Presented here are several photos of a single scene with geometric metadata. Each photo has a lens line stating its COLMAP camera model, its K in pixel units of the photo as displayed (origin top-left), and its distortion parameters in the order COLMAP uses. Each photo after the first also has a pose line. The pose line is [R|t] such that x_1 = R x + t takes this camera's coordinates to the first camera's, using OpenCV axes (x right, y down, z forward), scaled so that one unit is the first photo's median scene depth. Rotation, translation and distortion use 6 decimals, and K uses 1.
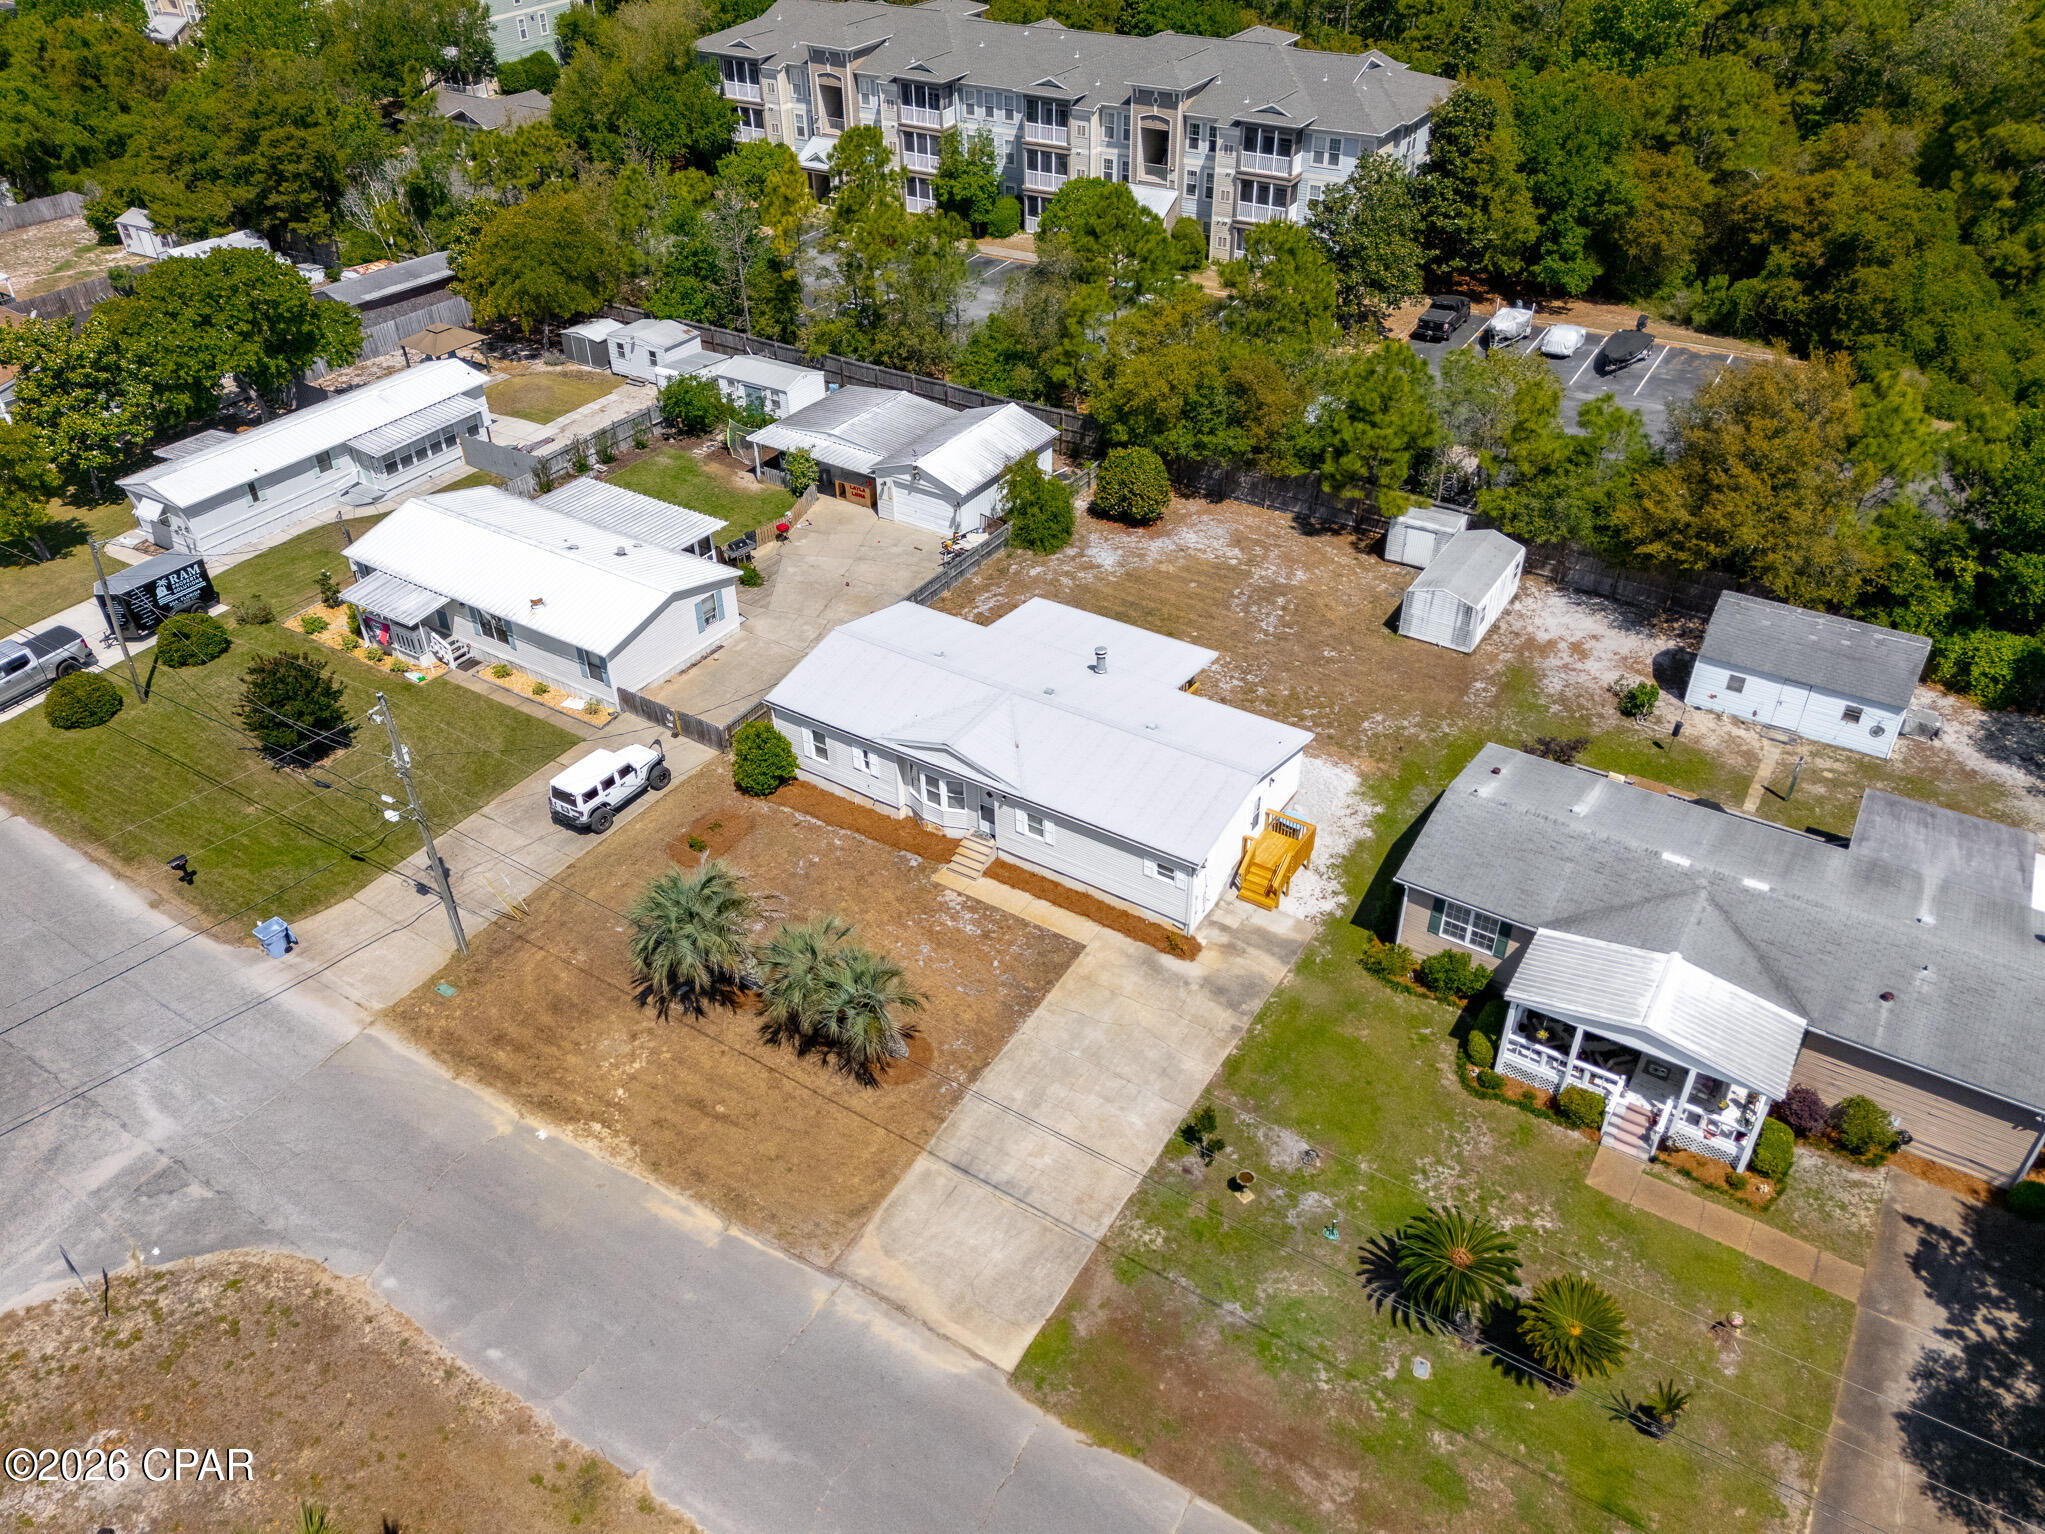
lens RADIAL K [[1489.3, 0, 1025.3], [0, 1489.3, 772.9], [0, 0, 1]] dist [0.076019, -0.067850]
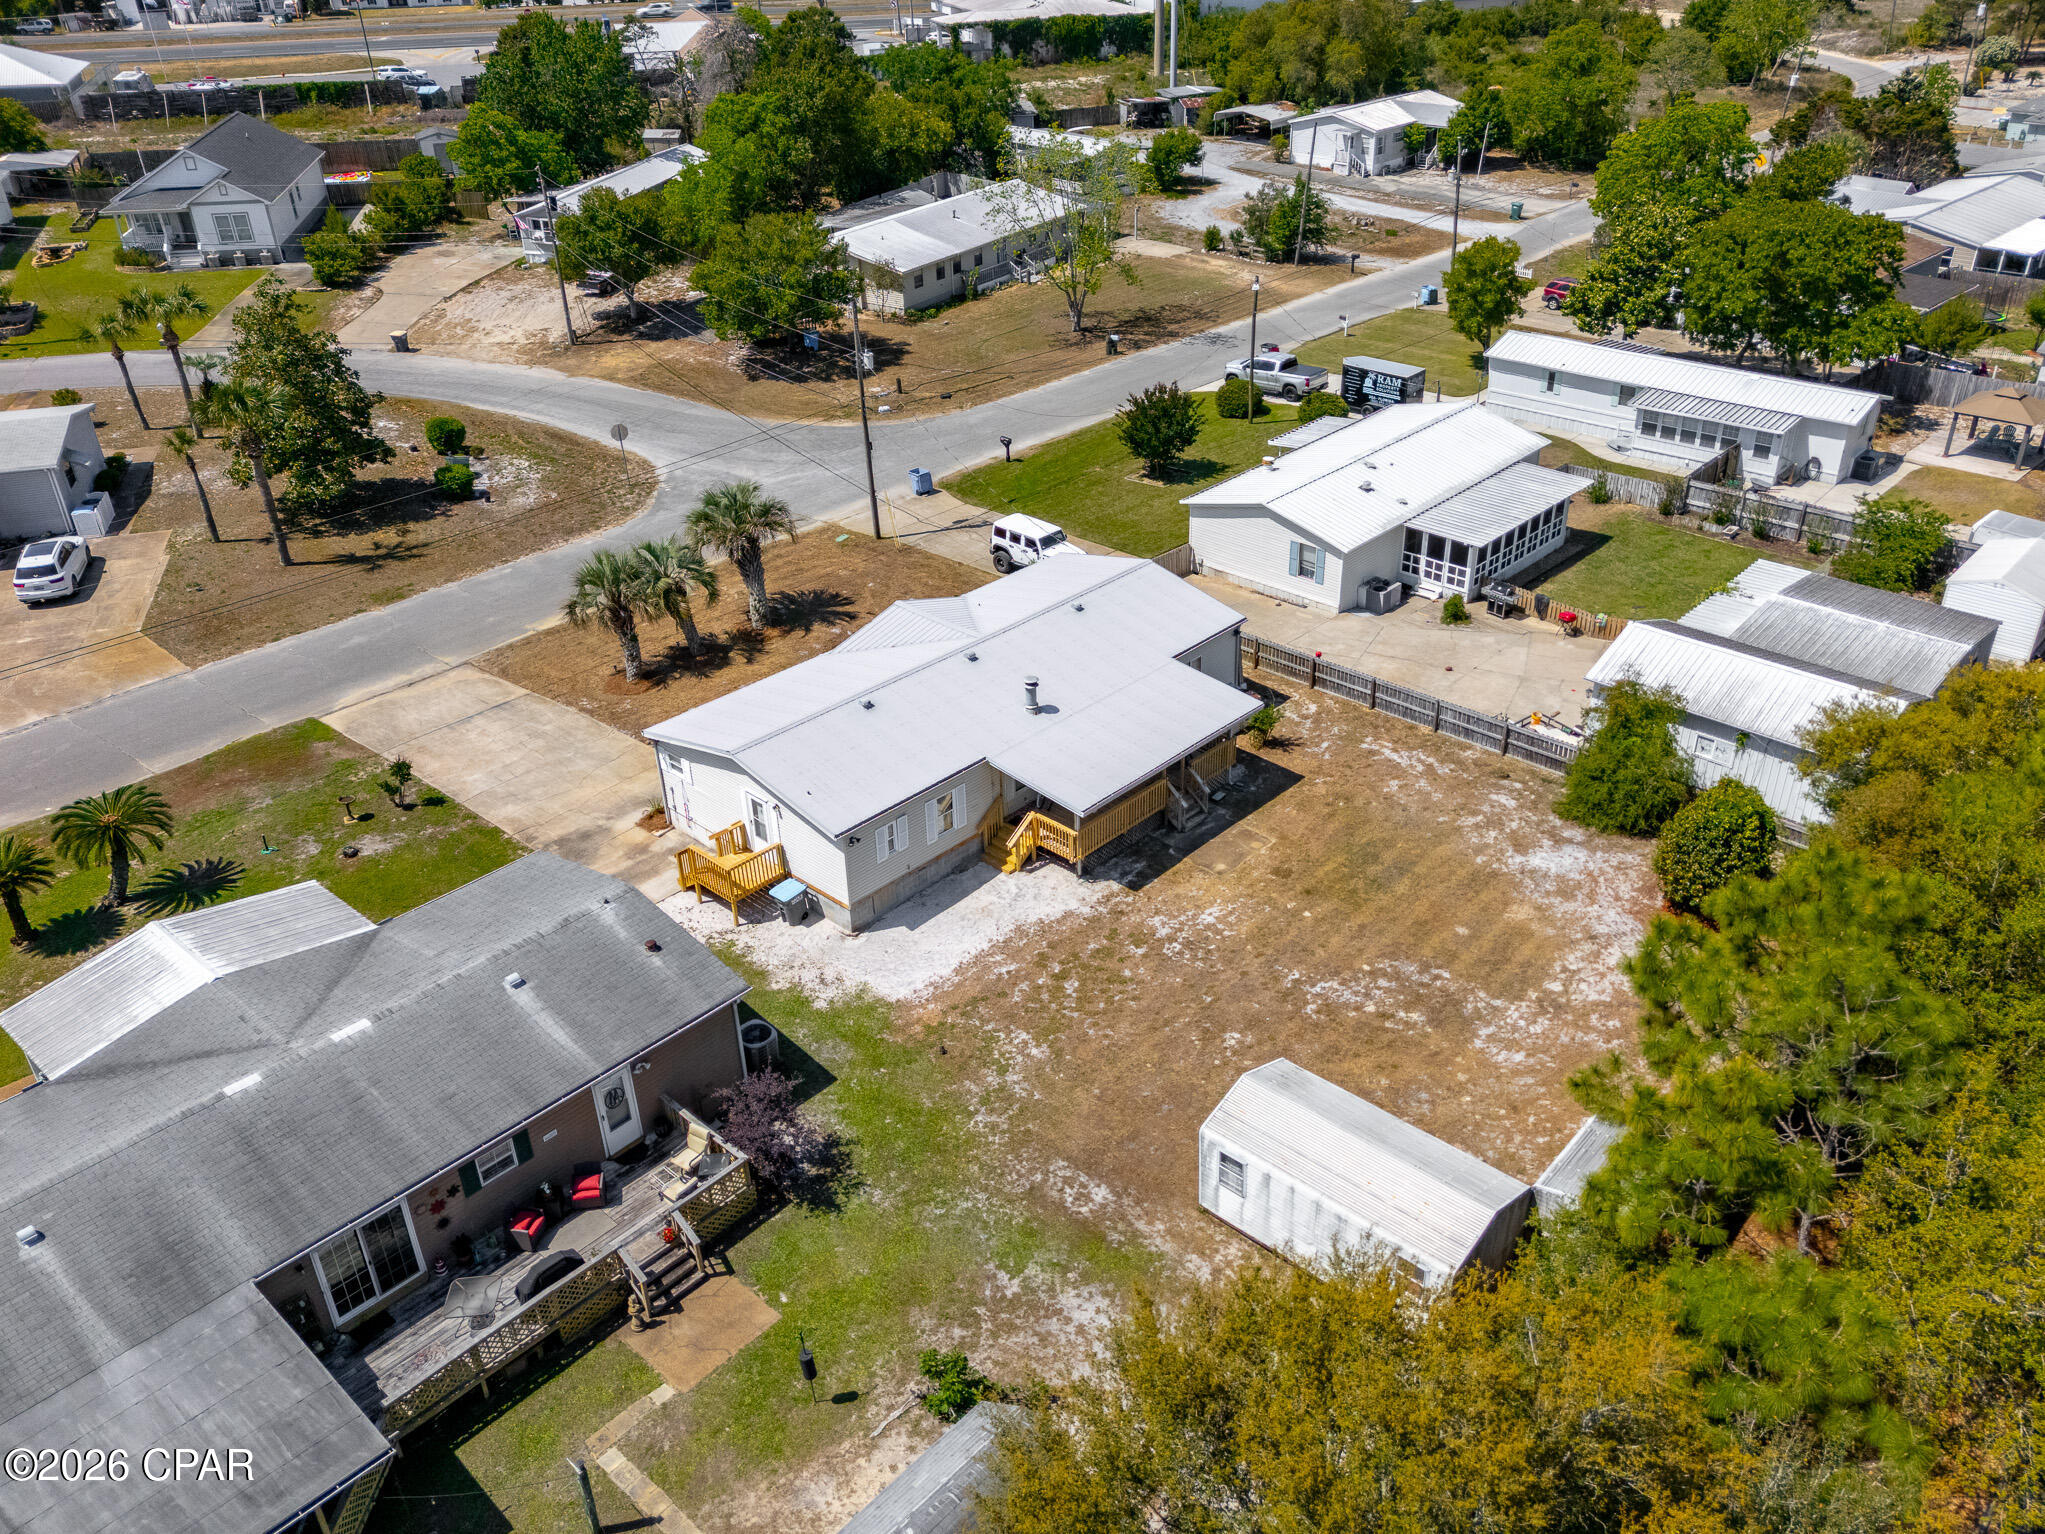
lens RADIAL K [[1603.2, 0, 1090.3], [0, 1603.2, 773.3], [0, 0, 1]] dist [0.089631, -0.088082]
pose [[-0.156330, 0.510448, -0.845579, 0.758783], [-0.571629, 0.651404, 0.498912, -0.472100], [0.805482, 0.561352, 0.189953, 0.841926]]
